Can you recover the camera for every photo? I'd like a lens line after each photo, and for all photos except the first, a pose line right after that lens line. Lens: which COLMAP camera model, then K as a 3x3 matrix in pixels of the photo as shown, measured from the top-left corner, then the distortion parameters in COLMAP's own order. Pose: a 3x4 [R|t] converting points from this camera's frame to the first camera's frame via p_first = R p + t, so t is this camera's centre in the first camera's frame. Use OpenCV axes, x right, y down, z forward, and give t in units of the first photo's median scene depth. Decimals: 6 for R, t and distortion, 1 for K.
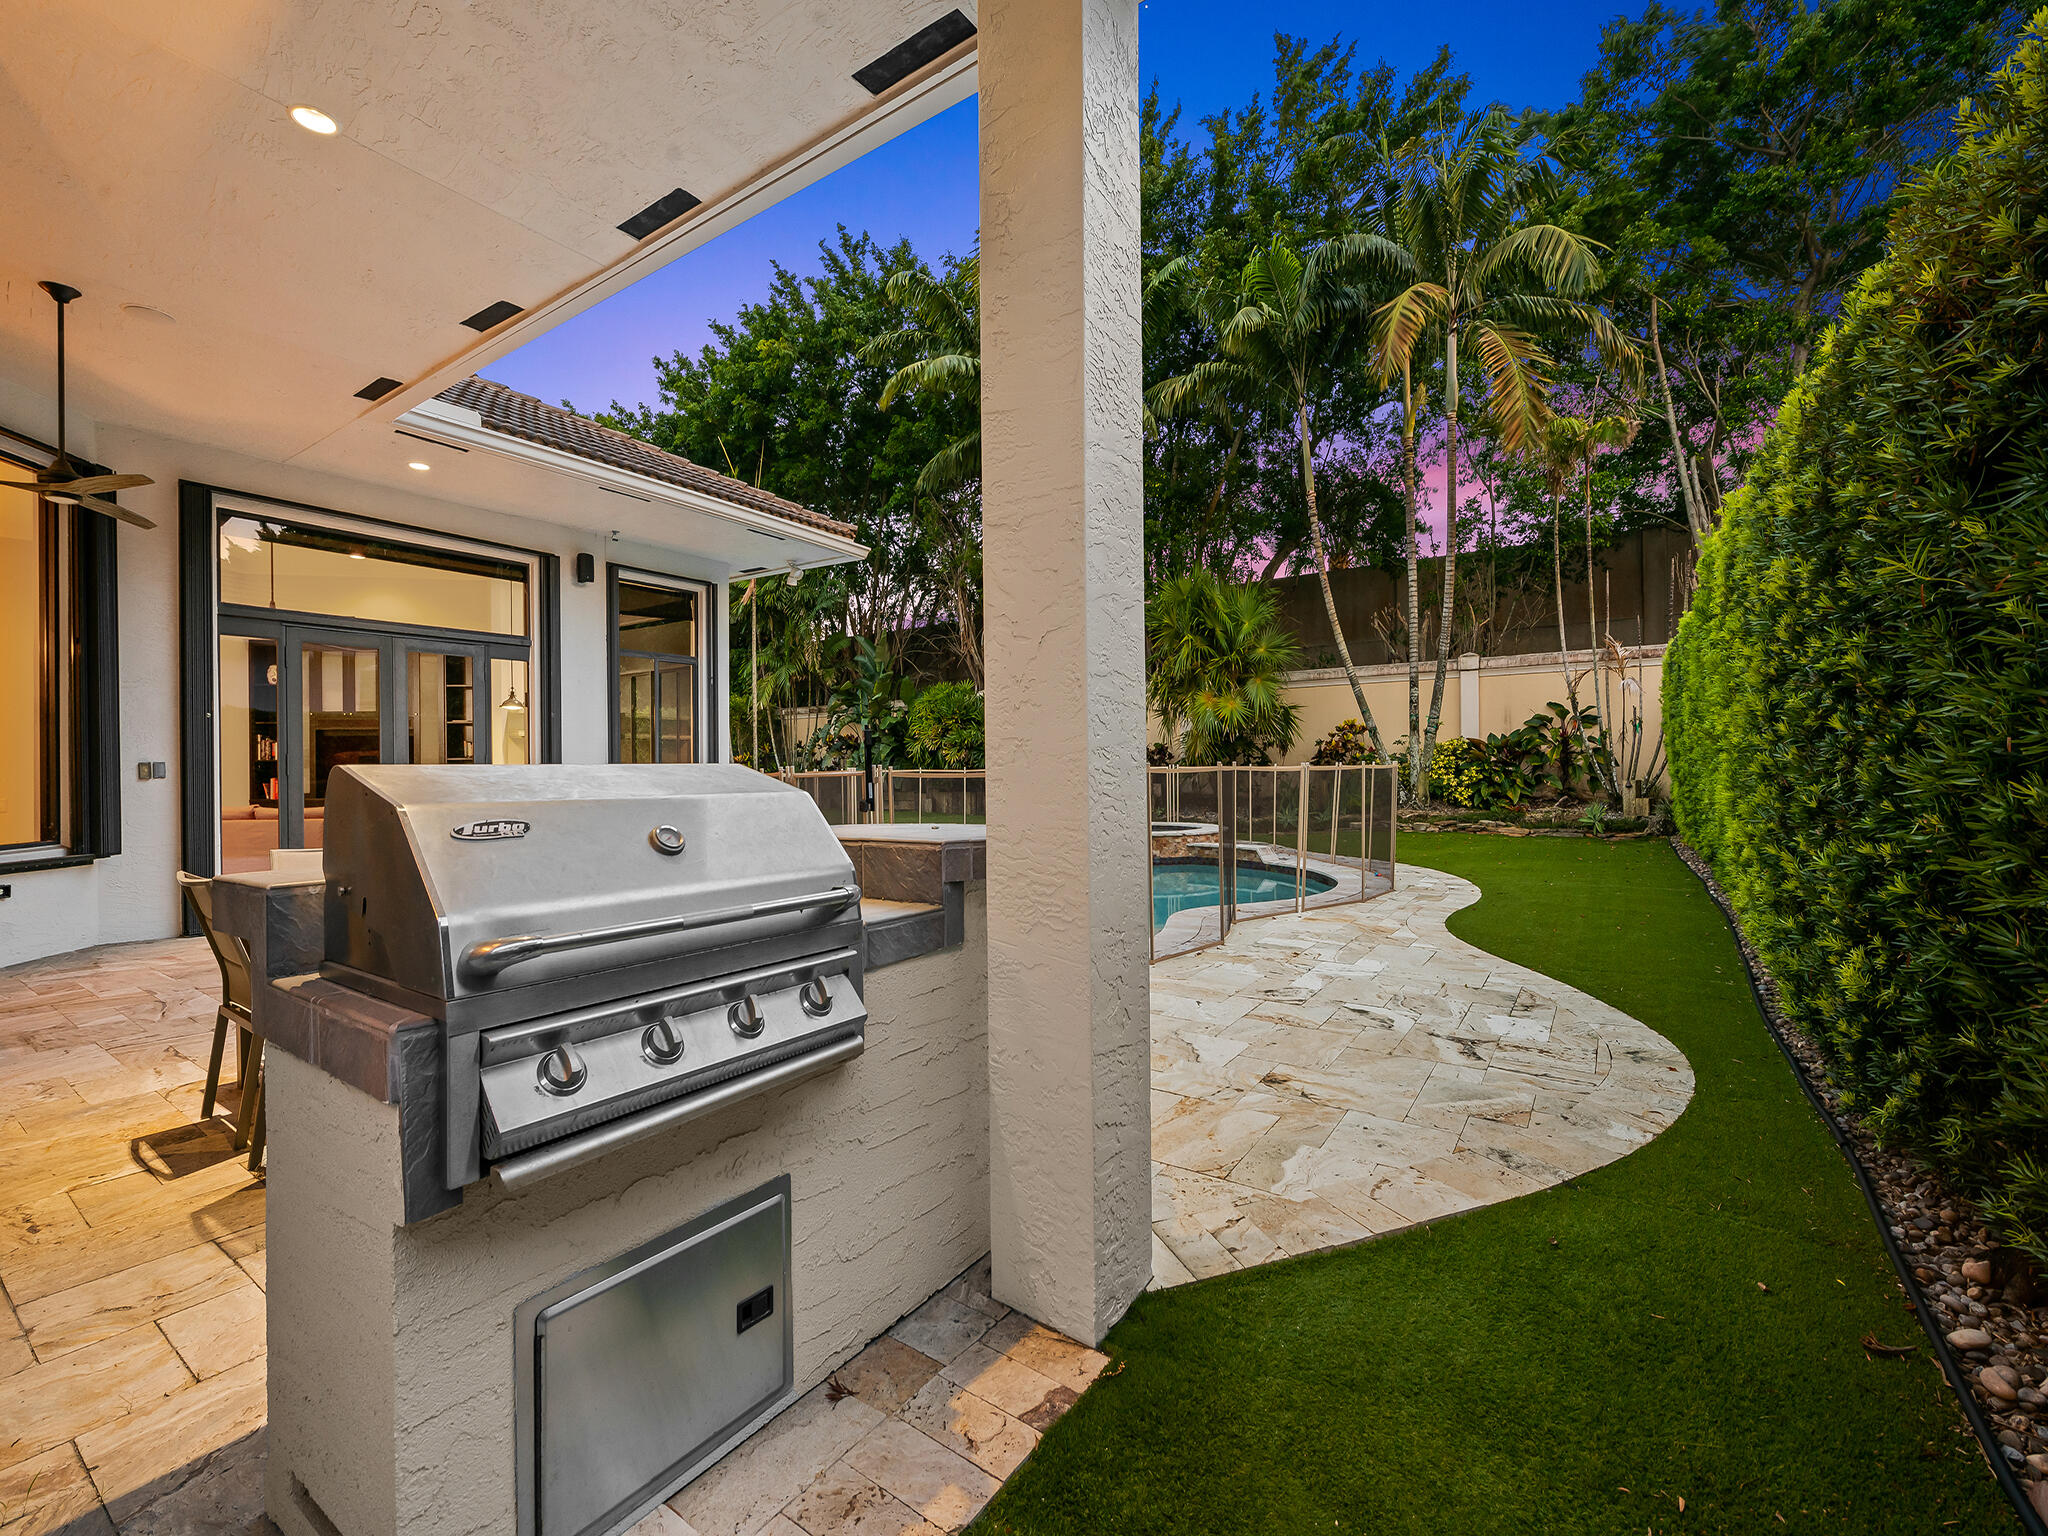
lens RADIAL K [[863.7, 0, 1023.0], [0, 863.7, 760.4], [0, 0, 1]] dist [0.010225, 0.000354]
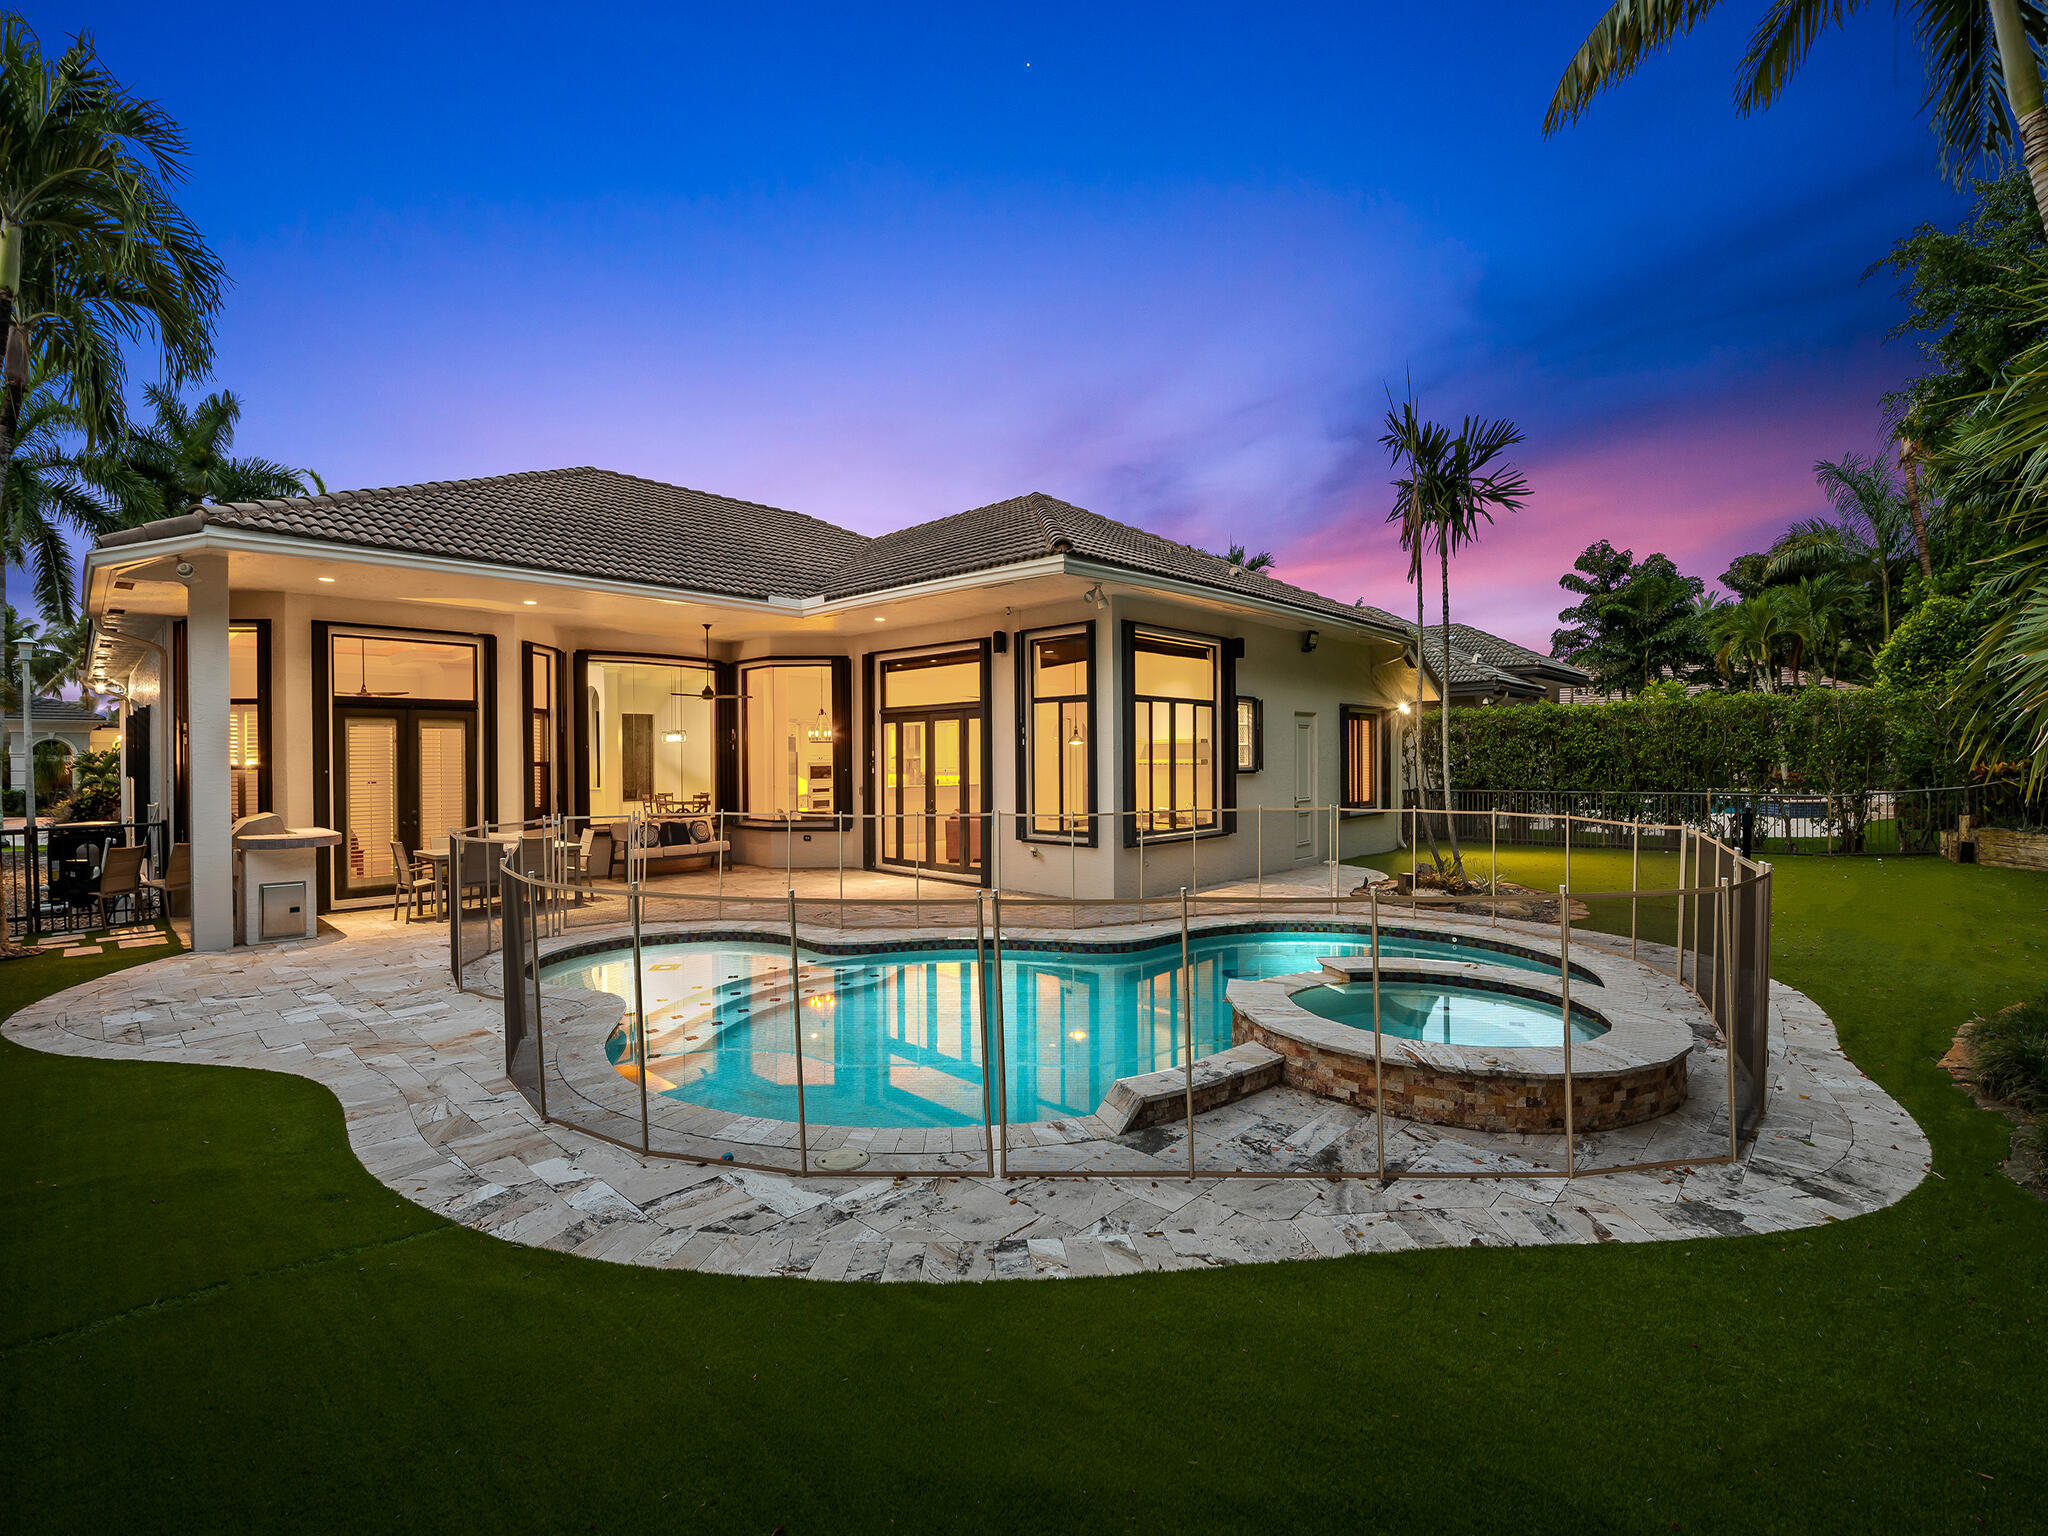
lens RADIAL K [[900.9, 0, 1015.5], [0, 900.9, 762.5], [0, 0, 1]] dist [-0.000433, -0.000537]
pose [[-0.158823, 0.016863, -0.987163, 0.524494], [0.015790, 0.999770, 0.014538, -0.037361], [0.987181, -0.013278, -0.159053, 0.776458]]
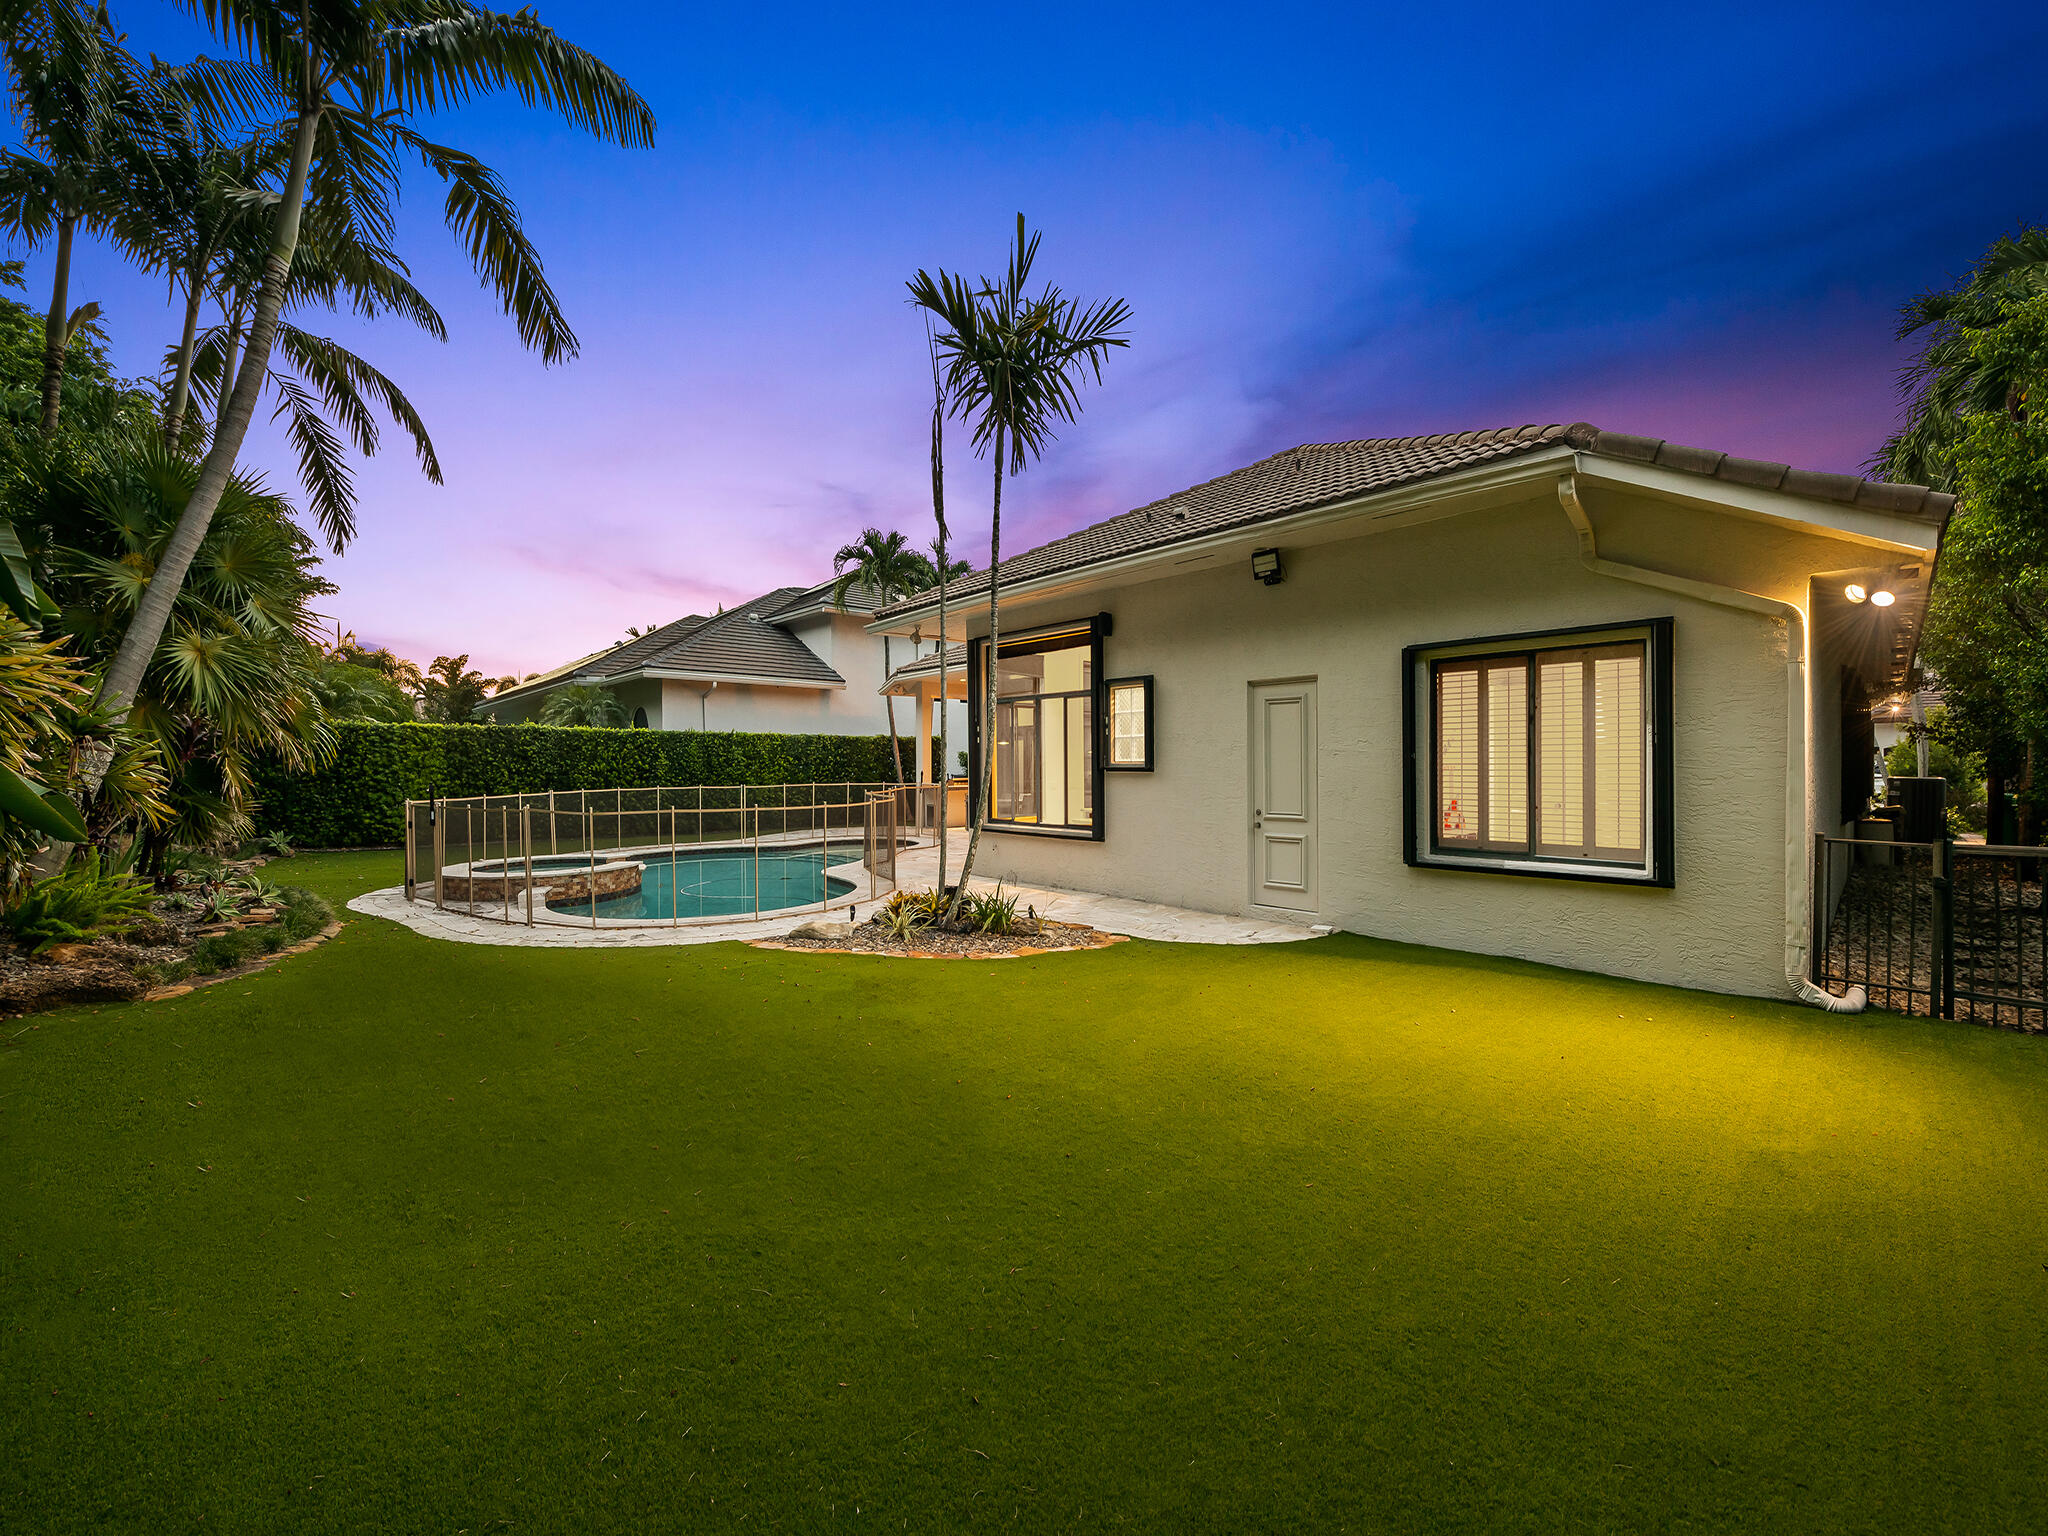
lens RADIAL K [[809.9, 0, 1023.8], [0, 809.9, 758.6], [0, 0, 1]] dist [0.000456, -0.000141]
pose [[-0.977017, 0.020729, 0.212149, -0.485099], [0.018396, 0.999747, -0.012964, -0.012606], [-0.212364, -0.008763, -0.977151, 1.549785]]
